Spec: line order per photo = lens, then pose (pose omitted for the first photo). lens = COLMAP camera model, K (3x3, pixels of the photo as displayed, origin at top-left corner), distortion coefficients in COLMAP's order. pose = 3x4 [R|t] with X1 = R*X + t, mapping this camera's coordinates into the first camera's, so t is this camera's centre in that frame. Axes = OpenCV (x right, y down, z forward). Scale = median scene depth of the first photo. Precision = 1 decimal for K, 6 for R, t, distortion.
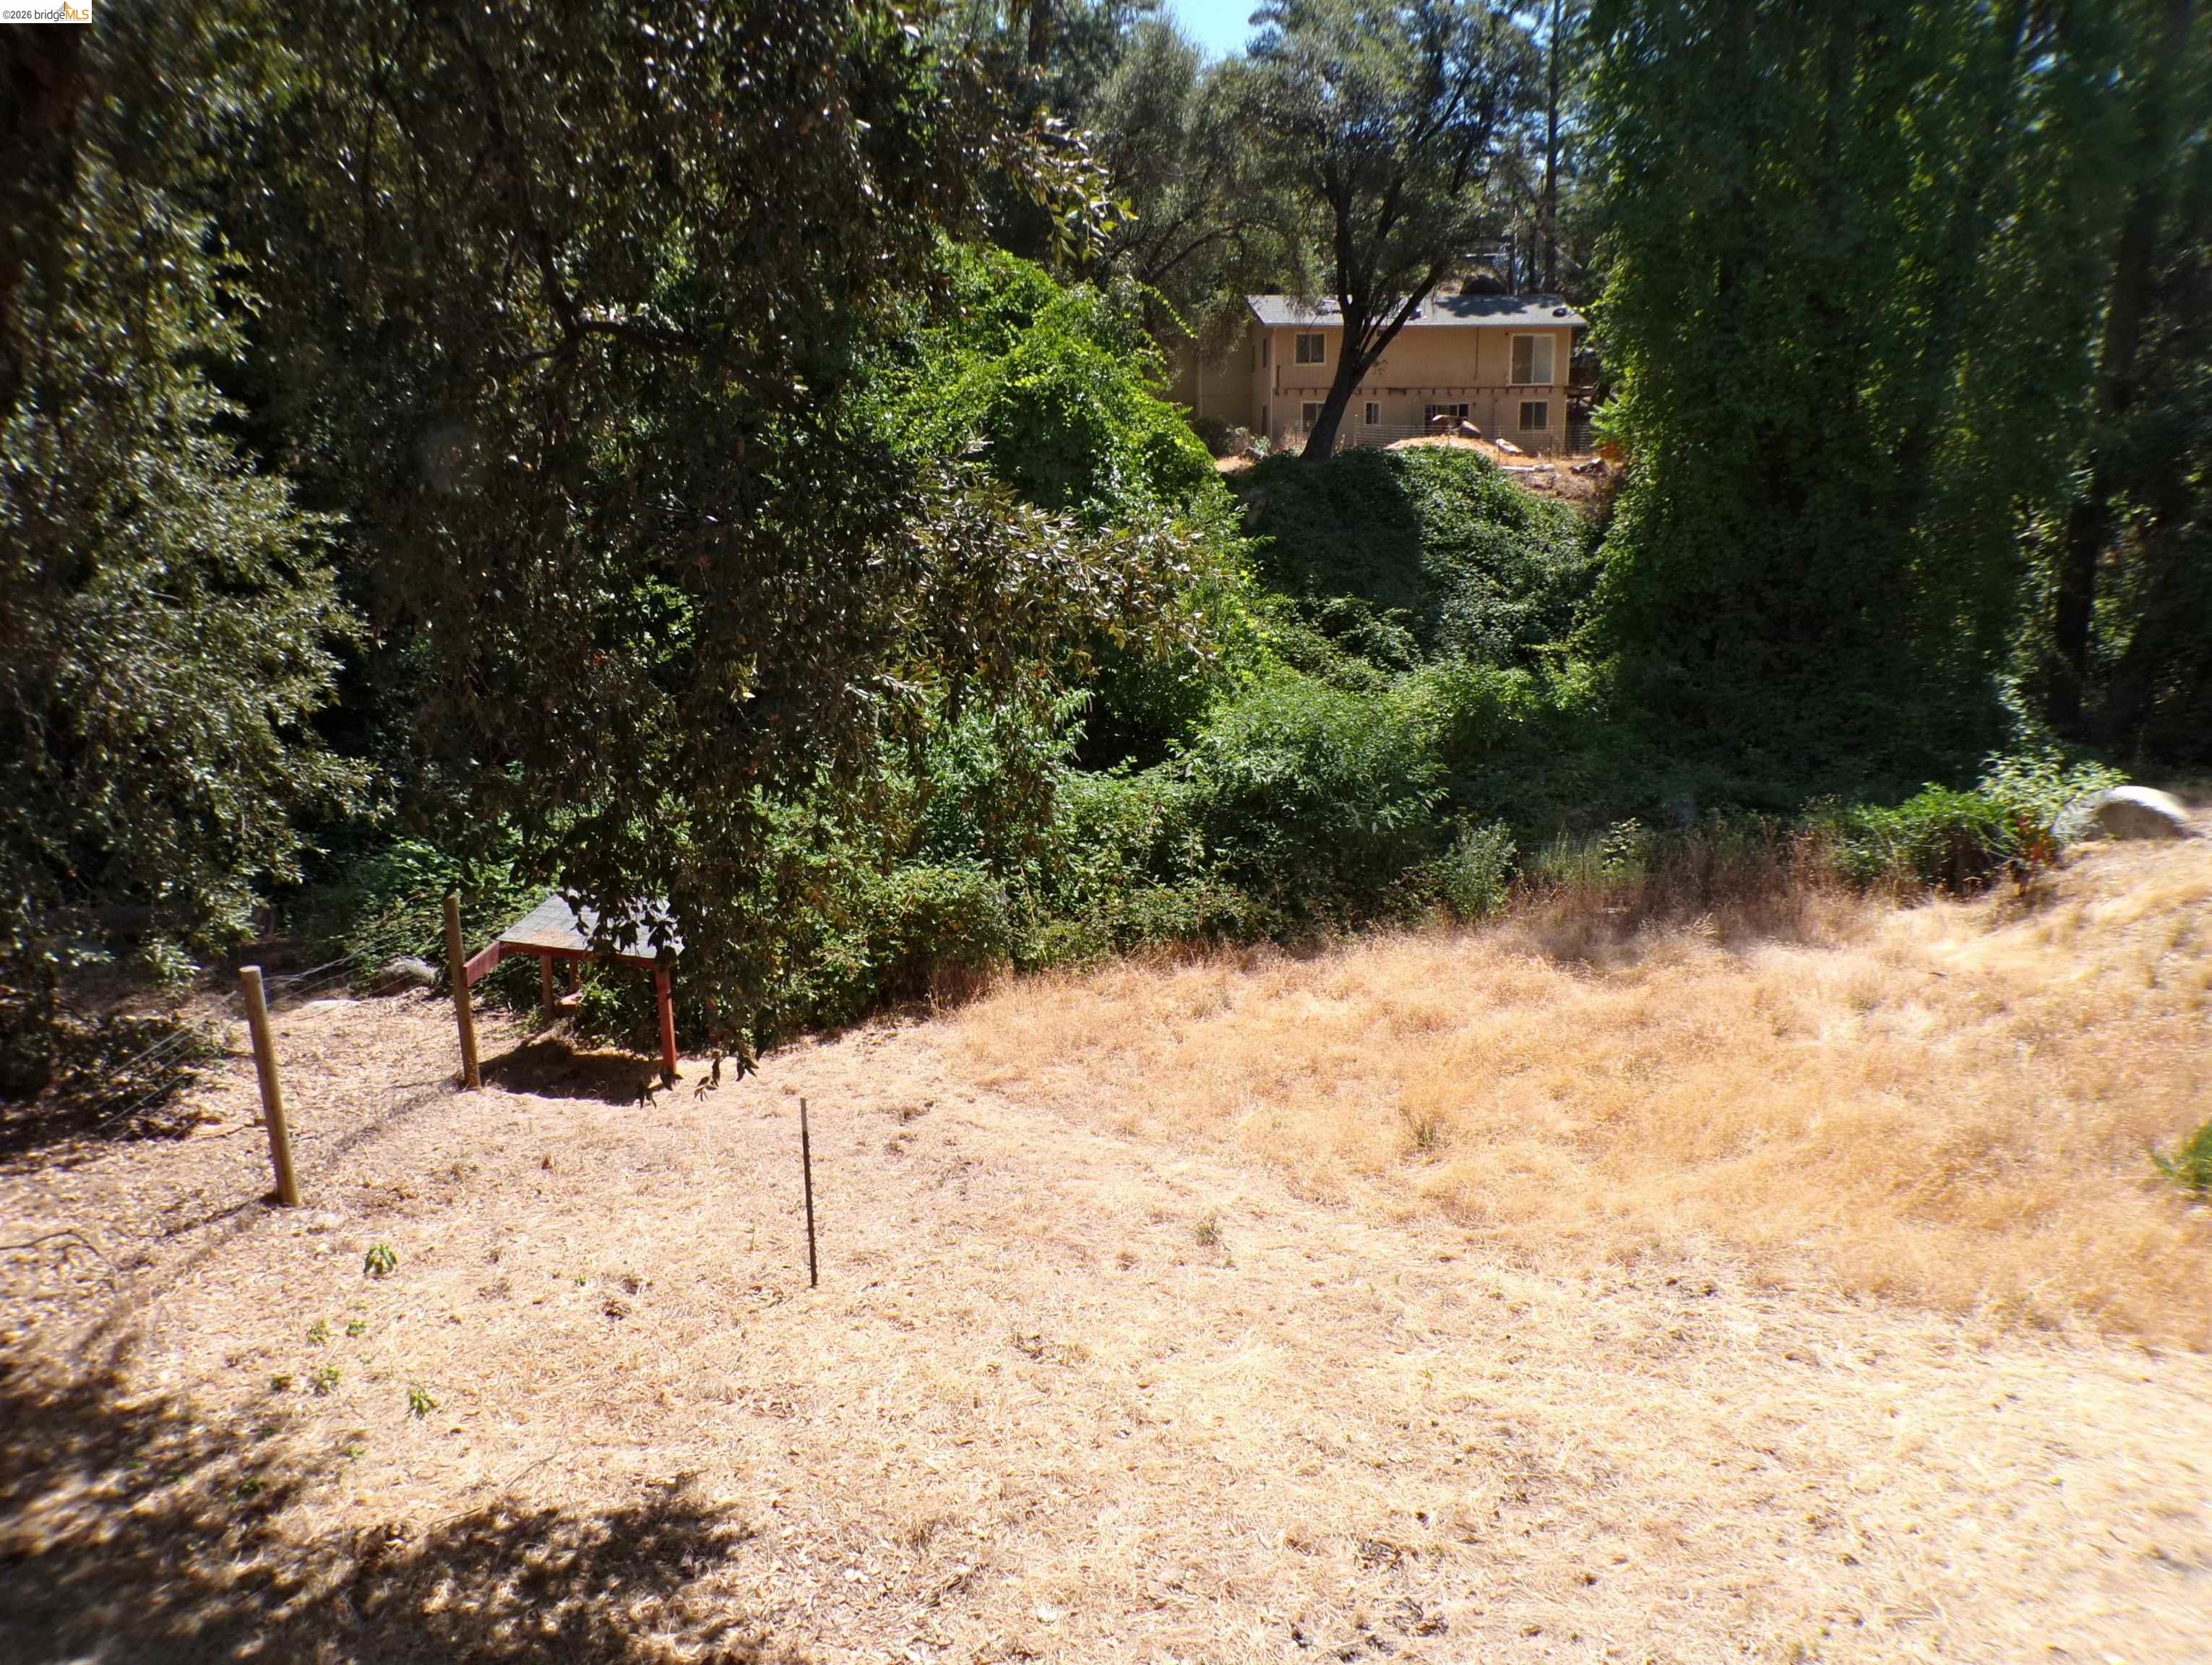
lens RADIAL K [[1495.9, 0, 1101.4], [0, 1495.9, 846.7], [0, 0, 1]] dist [-0.056088, 0.023982]
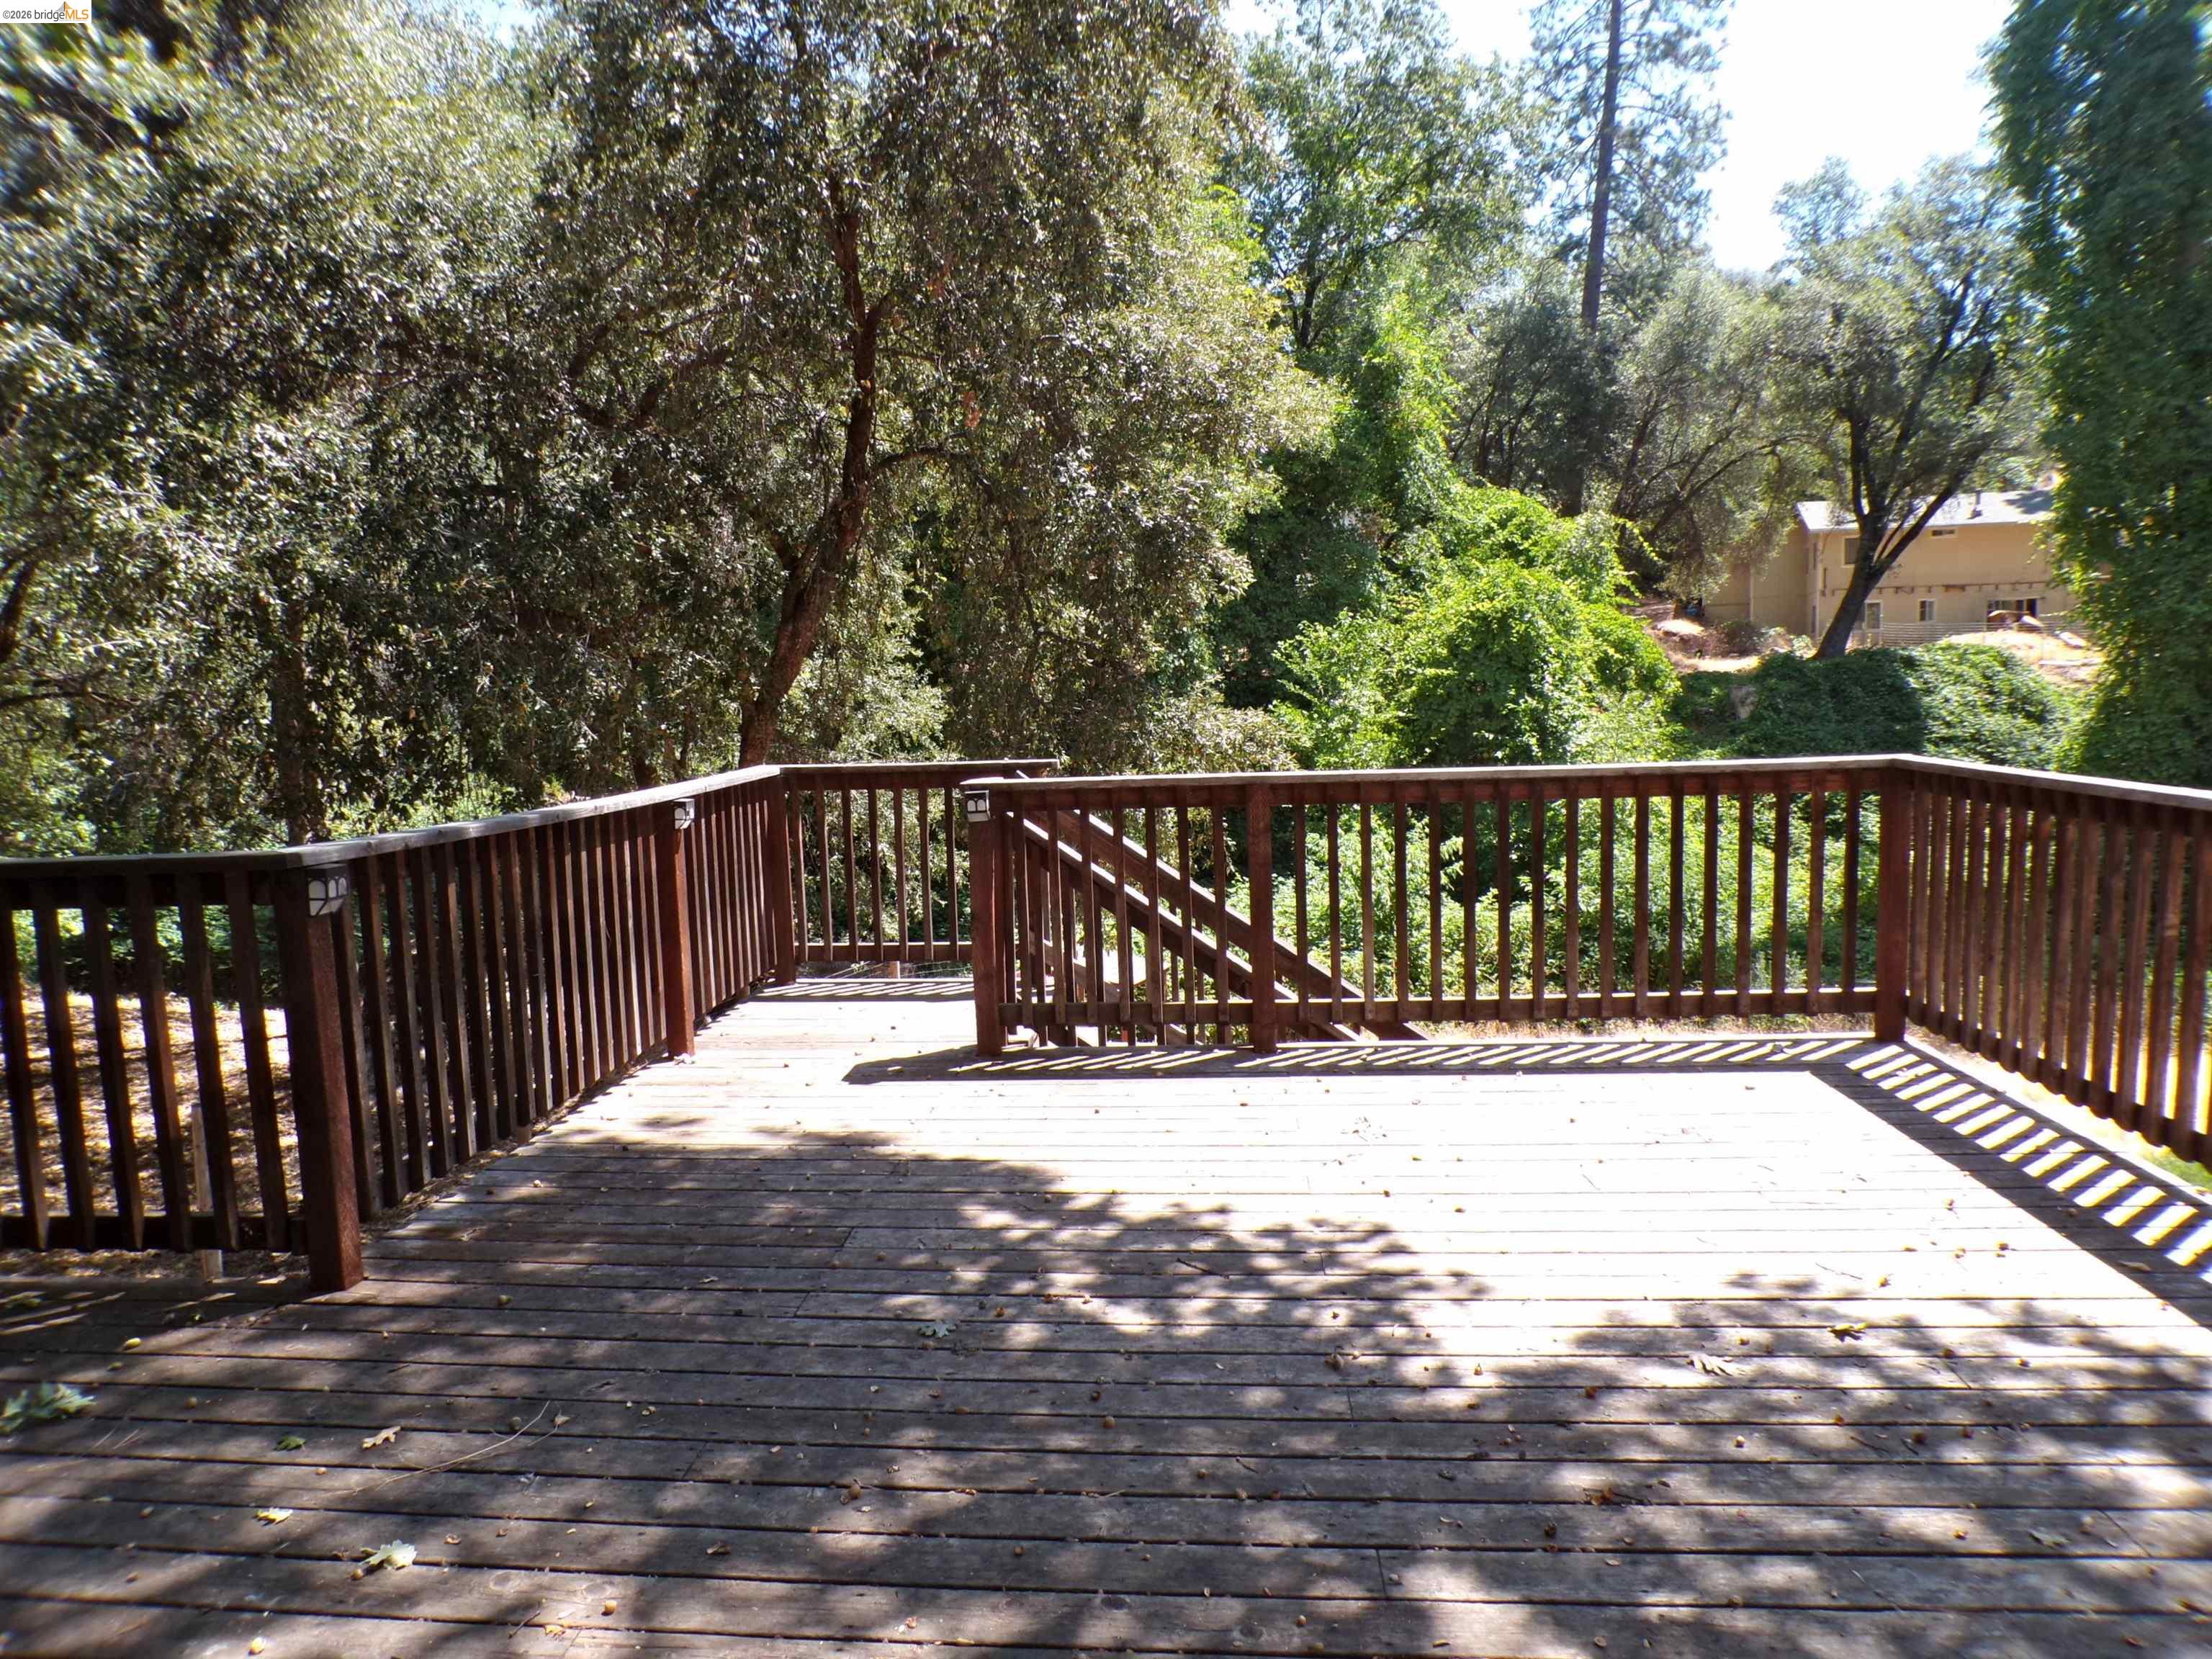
lens RADIAL K [[1487.1, 0, 1097.6], [0, 1487.1, 829.9], [0, 0, 1]] dist [-0.051968, 0.014668]
pose [[0.916501, 0.030676, -0.398855, 0.095158], [-0.084913, 0.989253, -0.119030, 0.032047], [0.390917, 0.142959, 0.909256, -0.148601]]
